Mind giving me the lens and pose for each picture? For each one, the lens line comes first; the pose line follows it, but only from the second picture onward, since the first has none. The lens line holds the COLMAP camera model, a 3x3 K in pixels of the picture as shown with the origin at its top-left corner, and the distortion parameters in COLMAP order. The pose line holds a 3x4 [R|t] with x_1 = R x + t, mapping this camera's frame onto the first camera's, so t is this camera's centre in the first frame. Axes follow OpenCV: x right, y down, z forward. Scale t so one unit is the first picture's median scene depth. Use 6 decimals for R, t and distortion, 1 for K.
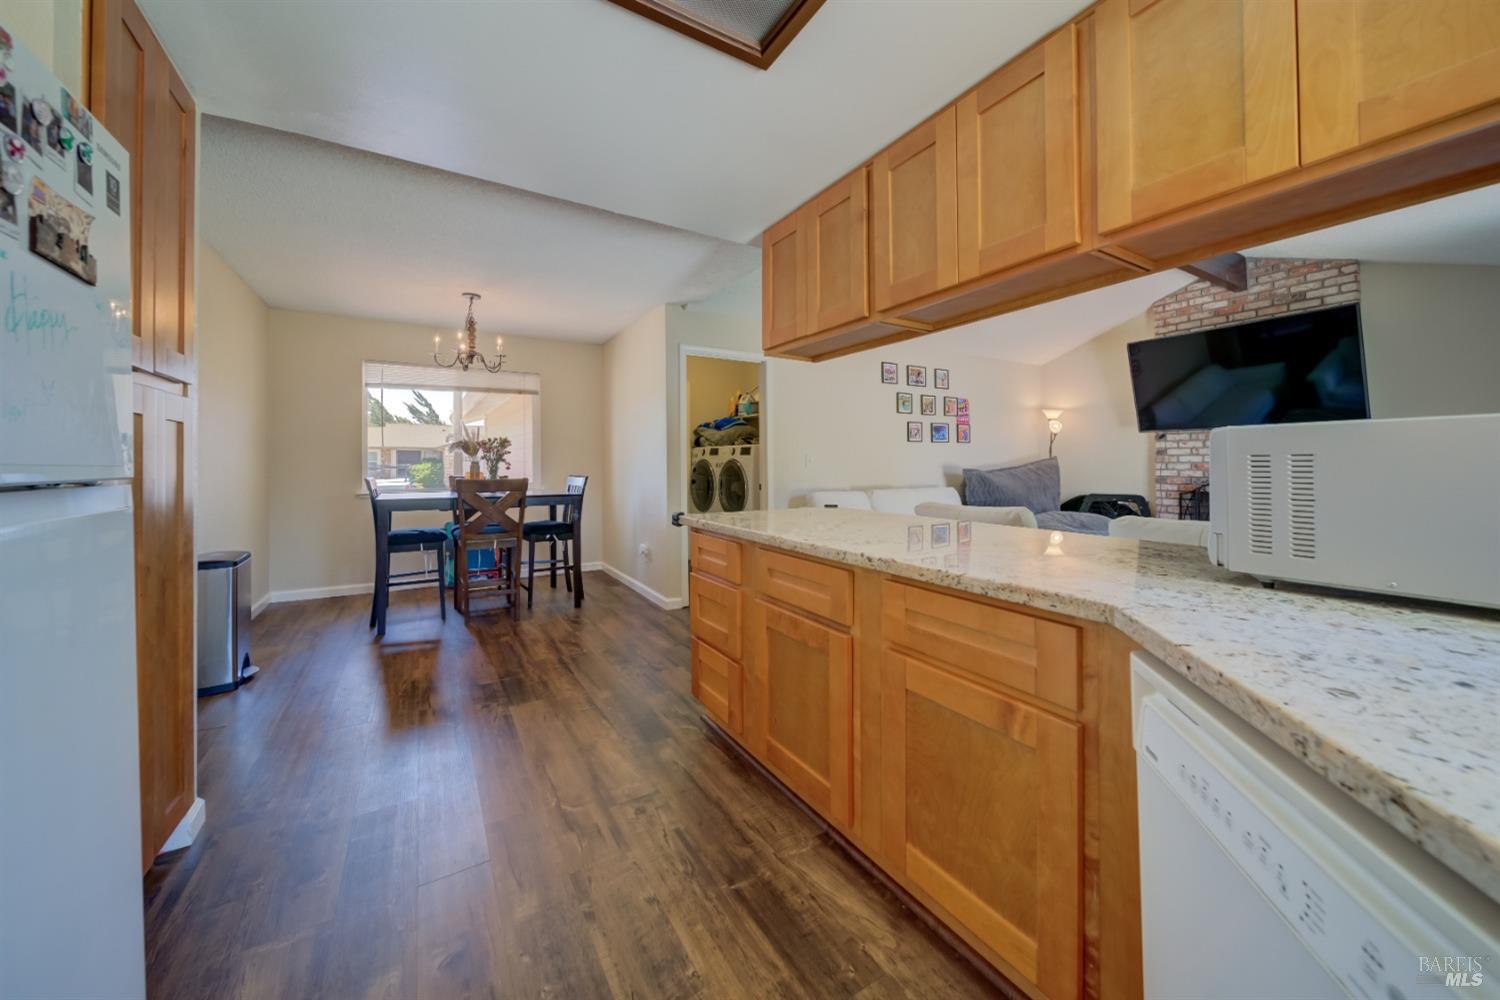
lens RADIAL K [[564.8, 0, 754.2], [0, 564.8, 459.4], [0, 0, 1]] dist [-0.001214, -0.000357]
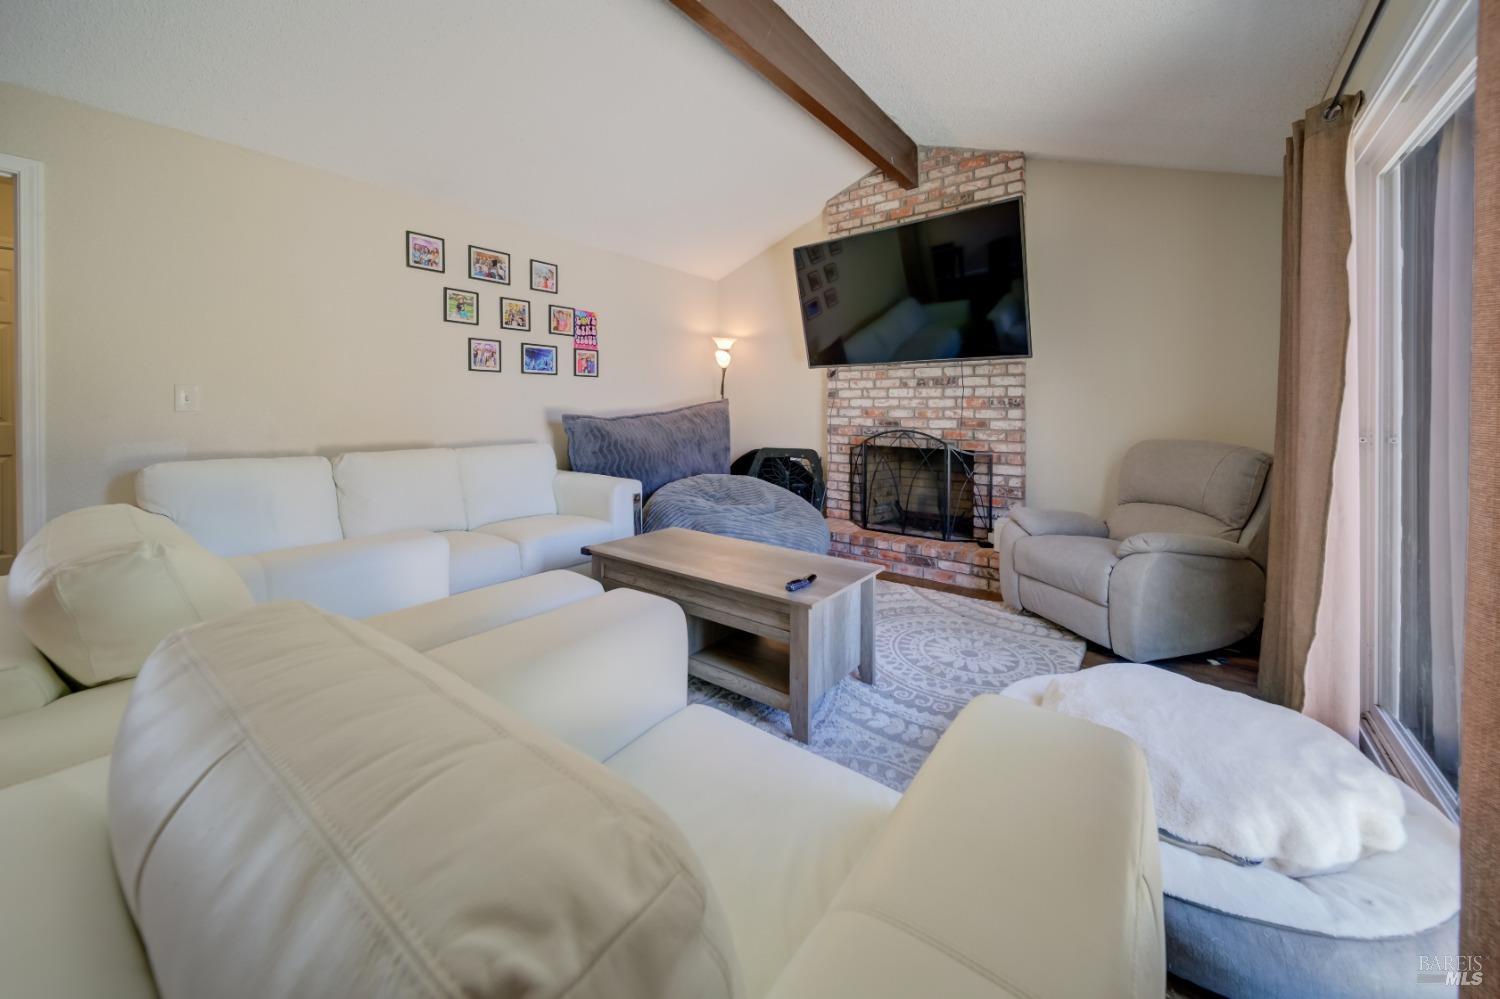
lens RADIAL K [[578.0, 0, 776.0], [0, 578.0, 405.9], [0, 0, 1]] dist [0.016353, -0.000054]
pose [[0.922578, 0.008132, 0.385725, 0.345994], [-0.009872, 0.999948, 0.002531, 0.002092], [-0.385684, -0.006143, 0.922610, 0.299176]]
